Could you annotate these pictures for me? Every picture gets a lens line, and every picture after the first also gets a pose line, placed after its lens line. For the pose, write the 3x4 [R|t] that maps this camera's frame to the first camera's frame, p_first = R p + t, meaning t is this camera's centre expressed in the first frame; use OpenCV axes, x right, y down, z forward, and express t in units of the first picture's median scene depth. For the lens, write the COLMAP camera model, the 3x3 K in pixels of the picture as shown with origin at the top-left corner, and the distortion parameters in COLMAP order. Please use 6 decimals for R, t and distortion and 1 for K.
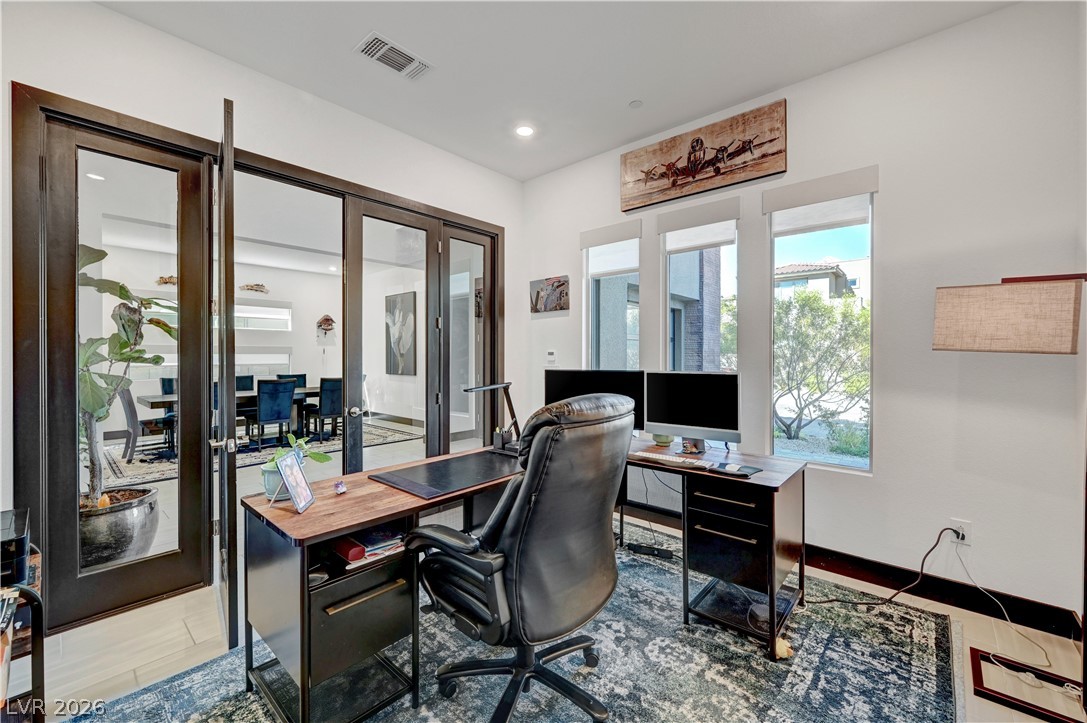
lens RADIAL K [[444.4, 0, 541.5], [0, 444.4, 356.7], [0, 0, 1]] dist [-0.001134, 0.000042]
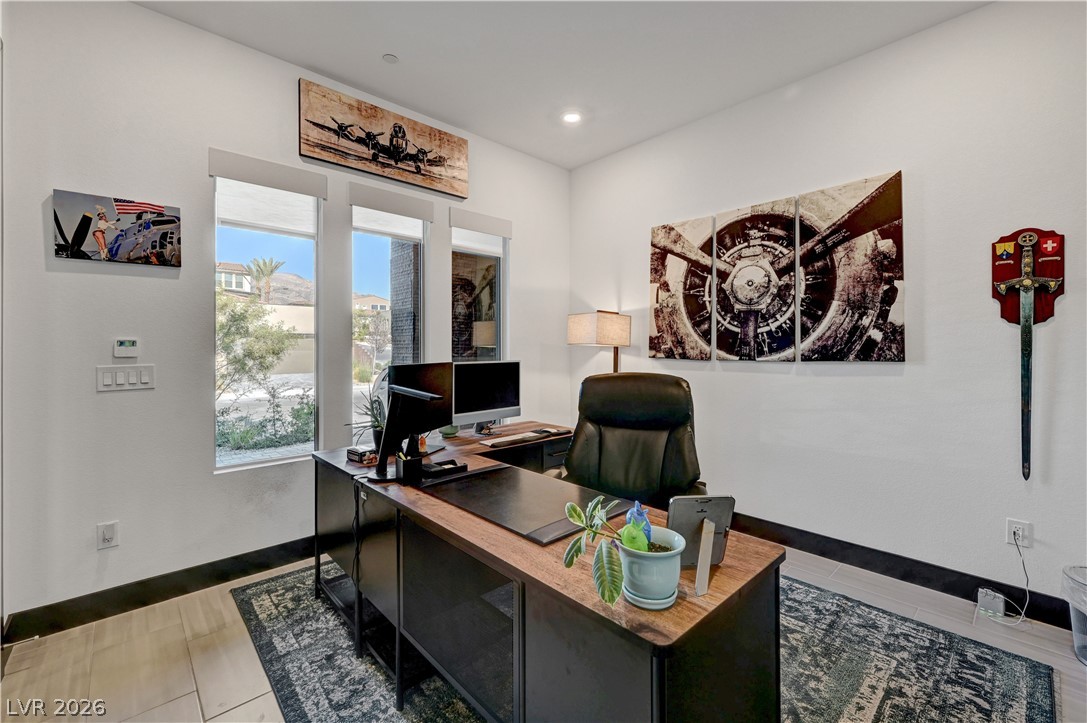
lens RADIAL K [[461.4, 0, 538.8], [0, 461.4, 352.8], [0, 0, 1]] dist [-0.003446, 0.000001]
pose [[0.088624, -0.005980, 0.996047, -0.600126], [0.004636, 0.999974, 0.005591, 0.004802], [-0.996054, 0.004122, 0.088649, 0.574369]]
